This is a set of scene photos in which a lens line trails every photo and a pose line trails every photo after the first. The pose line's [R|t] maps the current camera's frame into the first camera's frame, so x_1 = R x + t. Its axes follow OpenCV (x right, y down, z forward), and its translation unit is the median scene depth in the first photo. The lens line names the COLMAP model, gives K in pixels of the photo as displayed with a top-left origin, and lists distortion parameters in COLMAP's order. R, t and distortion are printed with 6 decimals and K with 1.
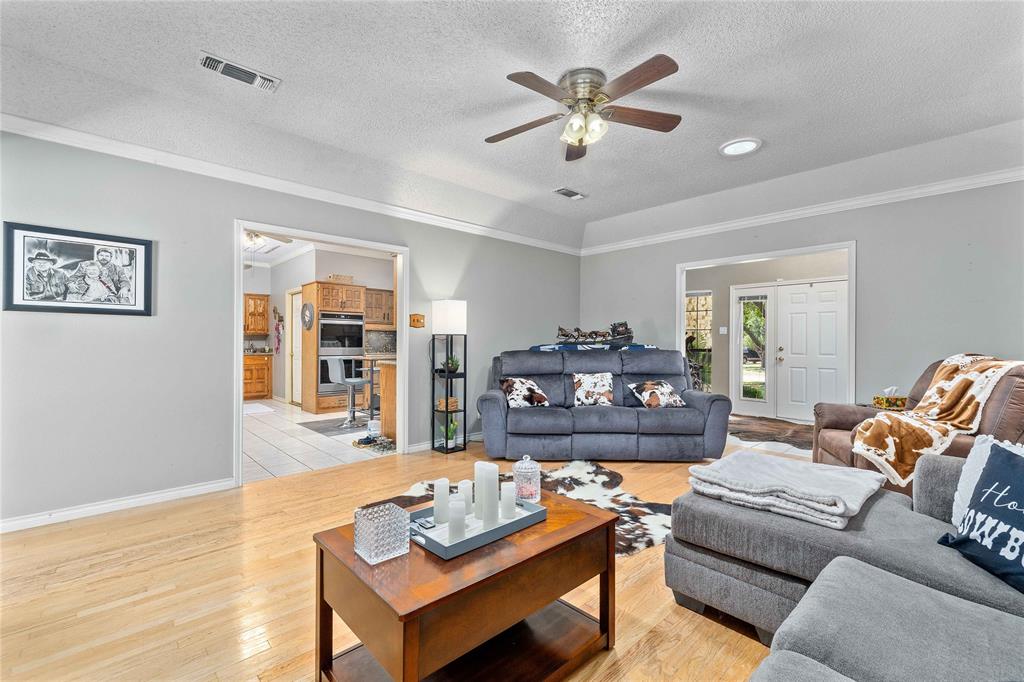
lens RADIAL K [[439.8, 0, 510.1], [0, 439.8, 346.7], [0, 0, 1]] dist [0.001381, 0.001485]
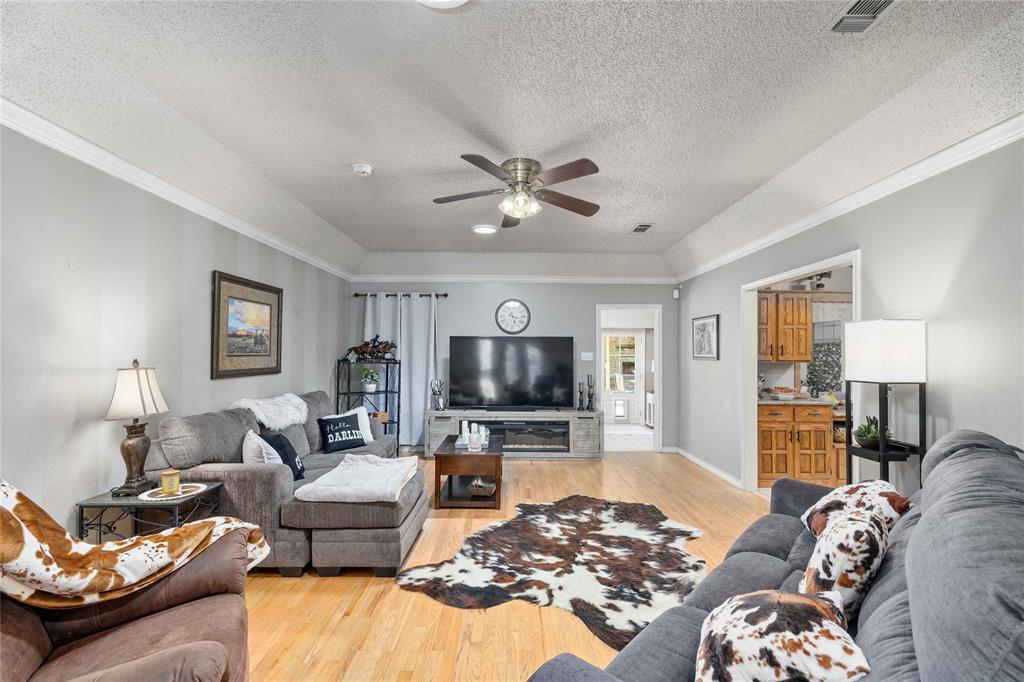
lens RADIAL K [[439.8, 0, 512.4], [0, 439.8, 349.7], [0, 0, 1]] dist [0.001381, 0.001485]
pose [[-0.681594, -0.019268, -0.731476, 0.797460], [-0.015991, 0.999807, -0.011435, -0.072147], [0.731555, 0.003902, -0.681771, 1.366923]]
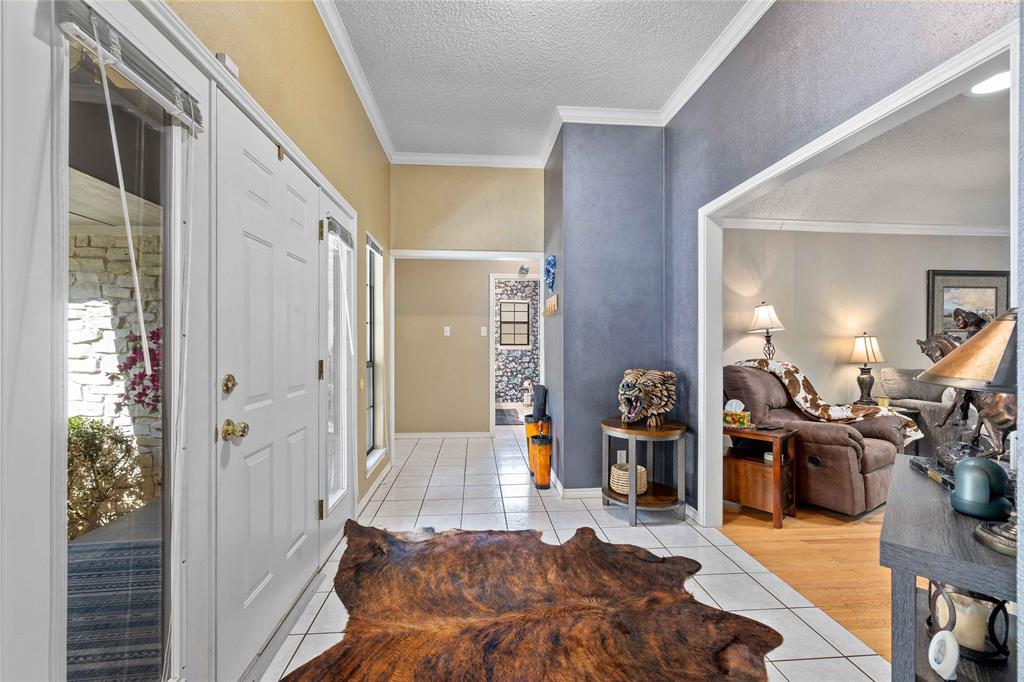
lens RADIAL K [[439.8, 0, 508.9], [0, 439.8, 343.0], [0, 0, 1]] dist [0.001381, 0.001485]
pose [[-0.784803, -0.011035, 0.619647, 0.710301], [-0.006083, 0.999930, 0.010103, -0.029242], [-0.619715, 0.004160, -0.784816, 2.079038]]
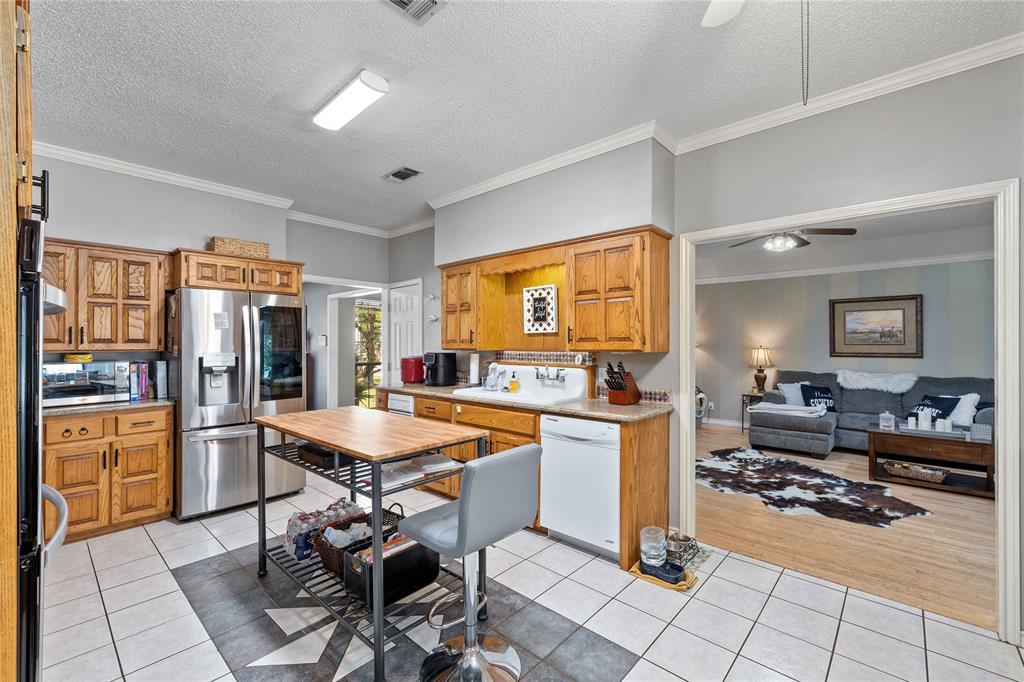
lens RADIAL K [[439.8, 0, 517.2], [0, 439.8, 340.8], [0, 0, 1]] dist [0.001381, 0.001485]
pose [[-0.095322, -0.002656, 0.995443, -1.149123], [0.003678, 0.999989, 0.003020, -0.084295], [-0.995440, 0.003950, -0.095311, 1.702958]]
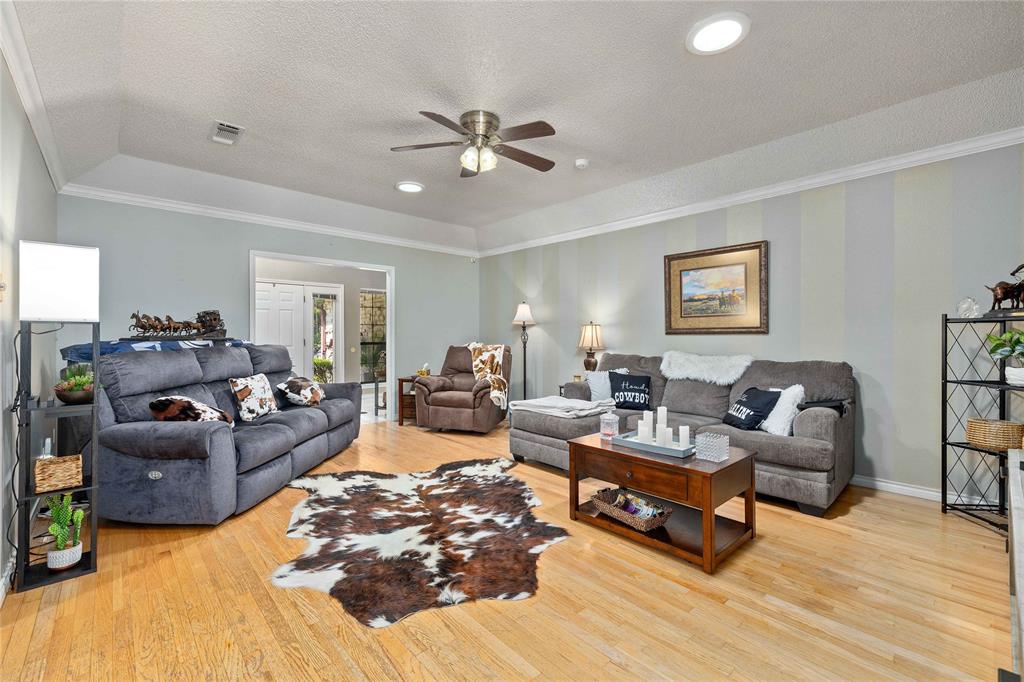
lens RADIAL K [[439.8, 0, 515.3], [0, 439.8, 342.0], [0, 0, 1]] dist [0.001381, 0.001485]
pose [[0.012289, -0.018929, 0.999745, -0.787784], [0.009864, 0.999774, 0.018808, -0.015383], [-0.999876, 0.009630, 0.012473, 0.676216]]
